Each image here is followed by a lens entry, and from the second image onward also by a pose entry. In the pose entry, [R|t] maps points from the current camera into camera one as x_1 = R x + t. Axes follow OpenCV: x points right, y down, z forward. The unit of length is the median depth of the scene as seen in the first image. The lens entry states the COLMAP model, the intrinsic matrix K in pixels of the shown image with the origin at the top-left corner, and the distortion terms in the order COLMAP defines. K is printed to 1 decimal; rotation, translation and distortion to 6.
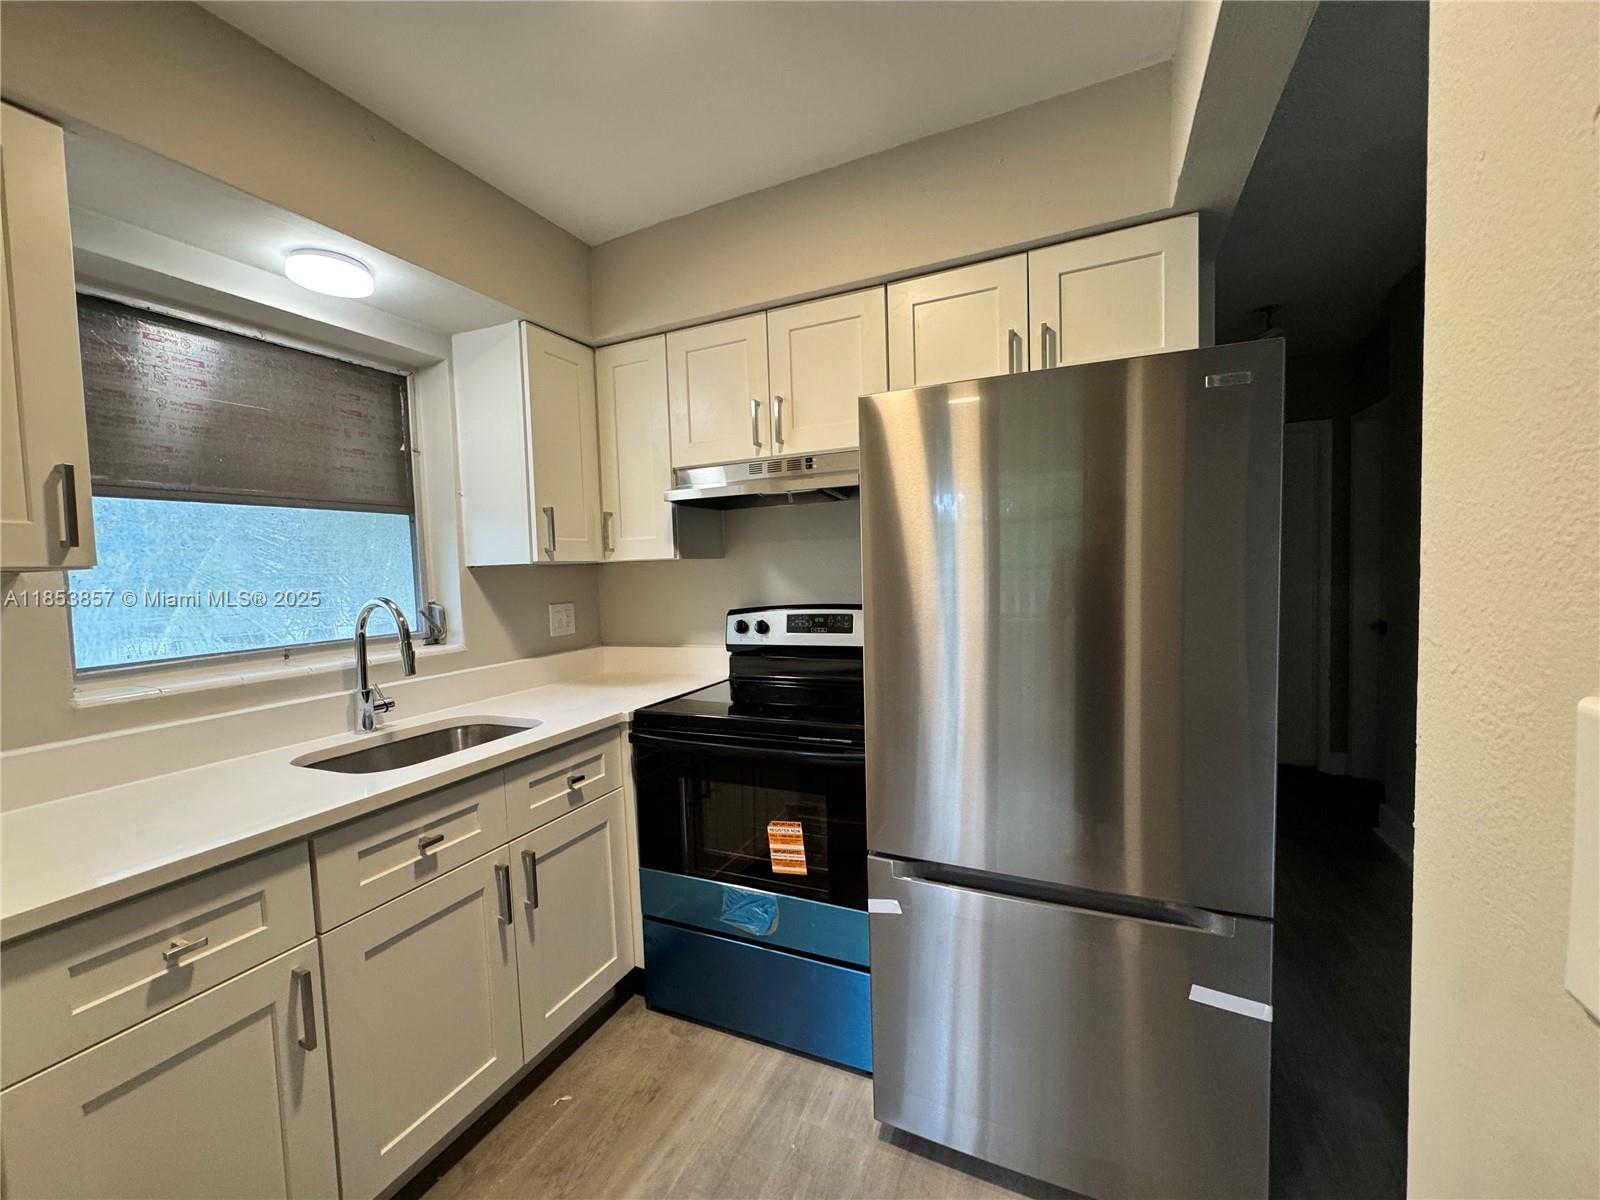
lens RADIAL K [[635.3, 0, 797.8], [0, 635.3, 599.2], [0, 0, 1]] dist [0.001791, -0.000140]
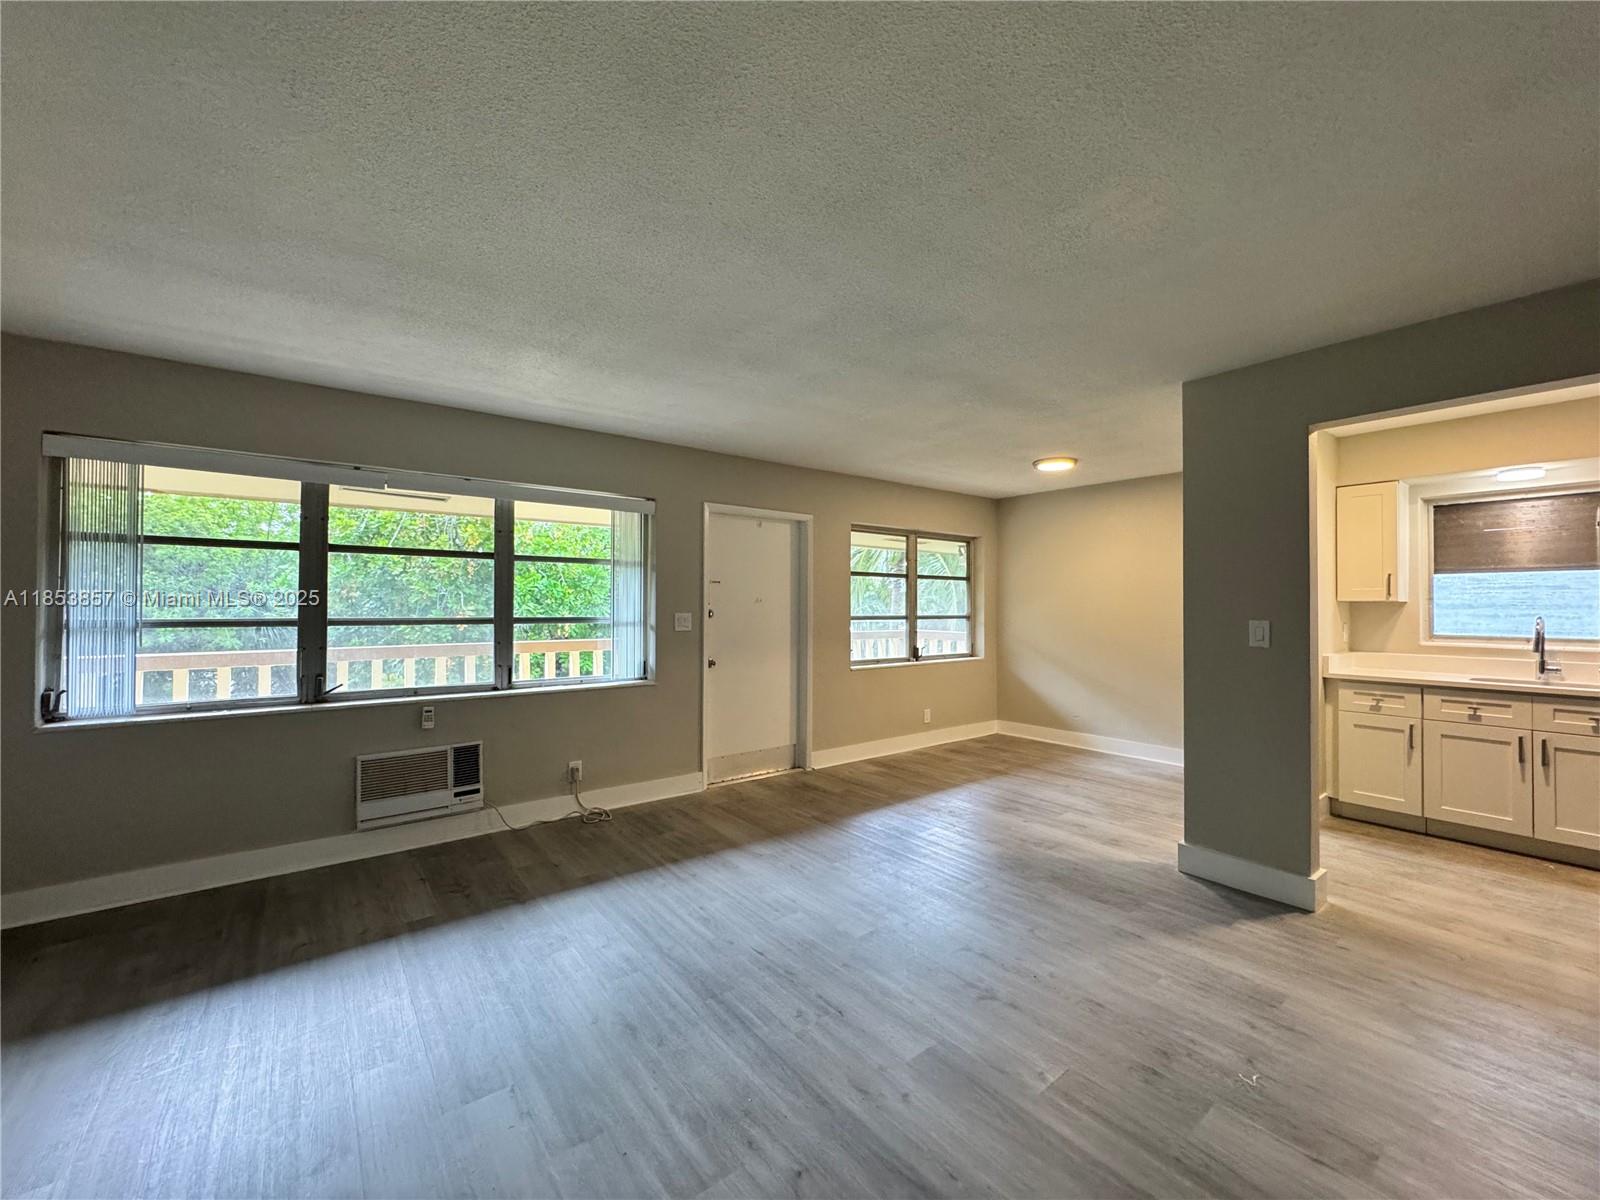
lens RADIAL K [[635.3, 0, 795.7], [0, 635.3, 603.4], [0, 0, 1]] dist [0.001791, -0.000140]
pose [[-0.446981, 0.015744, -0.894405, 2.744489], [-0.041579, 0.998399, 0.038353, -0.033995], [0.893577, 0.054332, -0.445611, -0.330550]]
